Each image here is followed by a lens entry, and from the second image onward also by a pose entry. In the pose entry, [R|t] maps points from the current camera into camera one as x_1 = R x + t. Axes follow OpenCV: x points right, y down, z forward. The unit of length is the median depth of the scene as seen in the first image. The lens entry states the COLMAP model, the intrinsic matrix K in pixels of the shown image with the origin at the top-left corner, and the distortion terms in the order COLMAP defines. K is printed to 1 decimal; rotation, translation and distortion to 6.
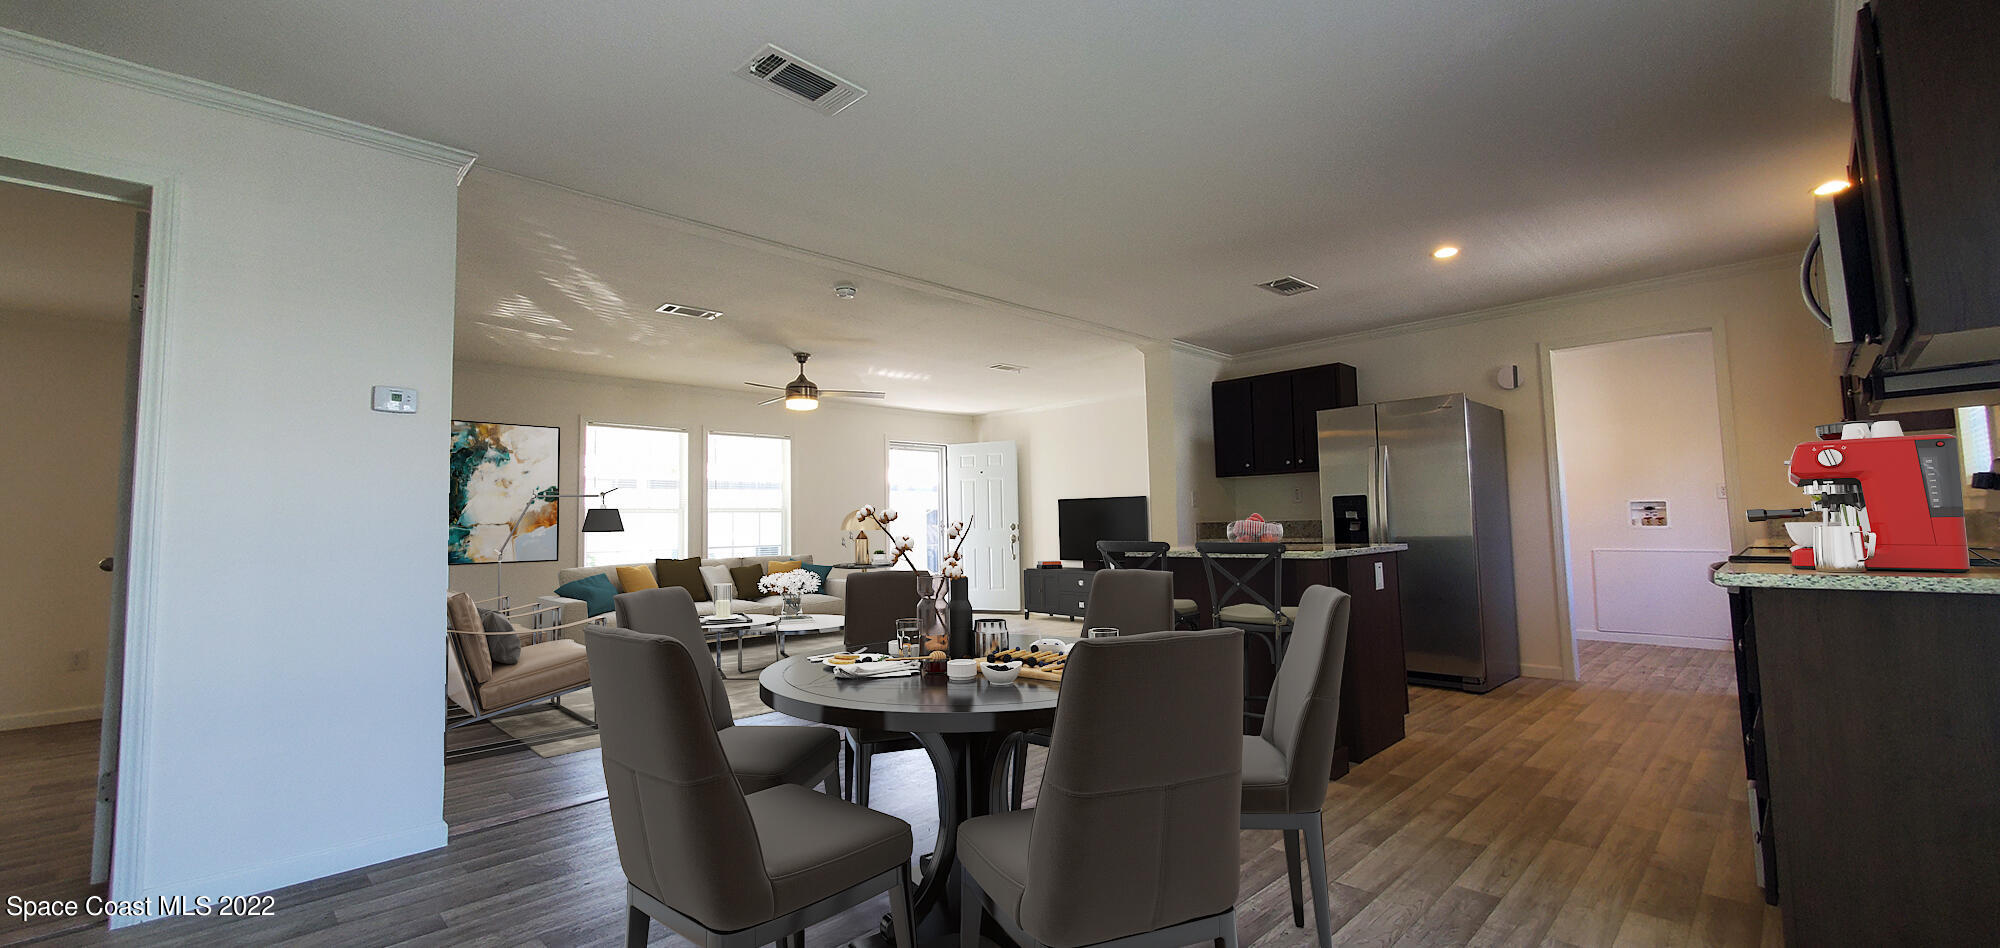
lens RADIAL K [[796.0, 0, 1013.8], [0, 796.0, 469.4], [0, 0, 1]] dist [0.016004, -0.000039]
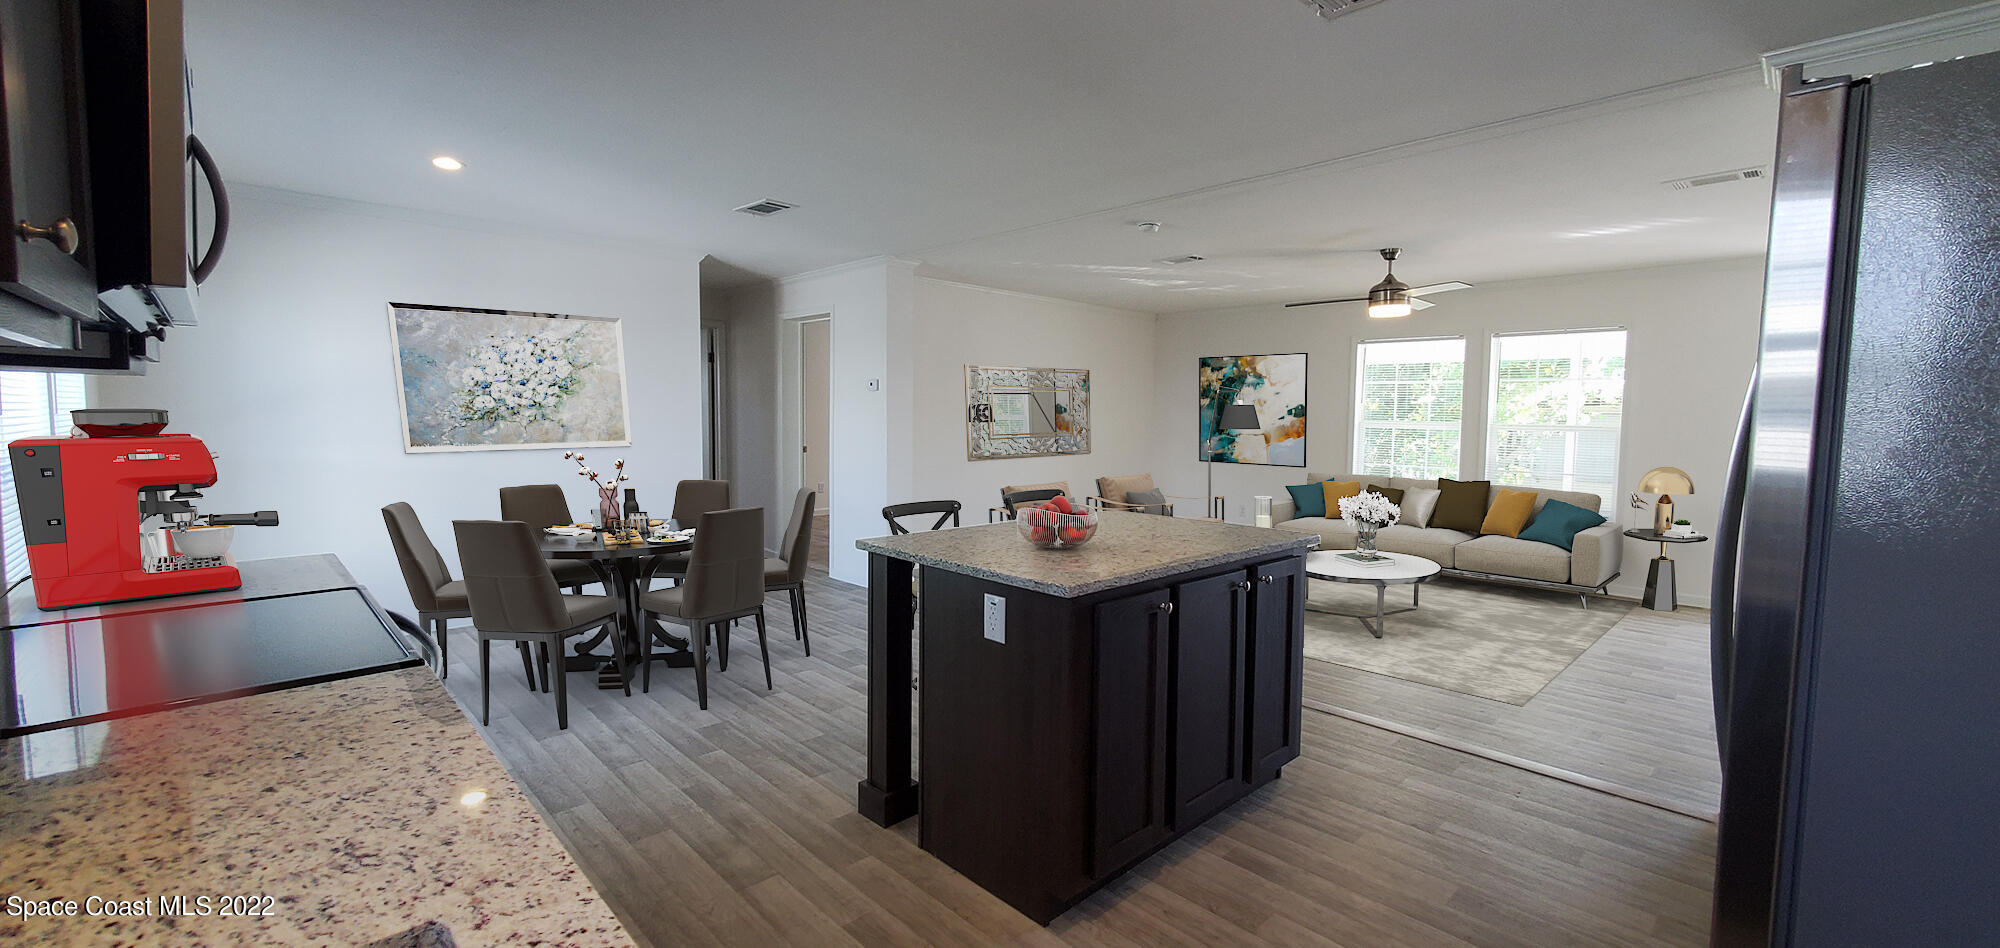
lens RADIAL K [[796.0, 0, 1013.8], [0, 796.0, 469.4], [0, 0, 1]] dist [0.016004, -0.000039]
pose [[-0.021943, 0.091984, -0.995519, 0.641644], [0.059758, 0.994099, 0.090536, -0.015342], [0.997972, -0.057503, -0.027310, 0.648886]]
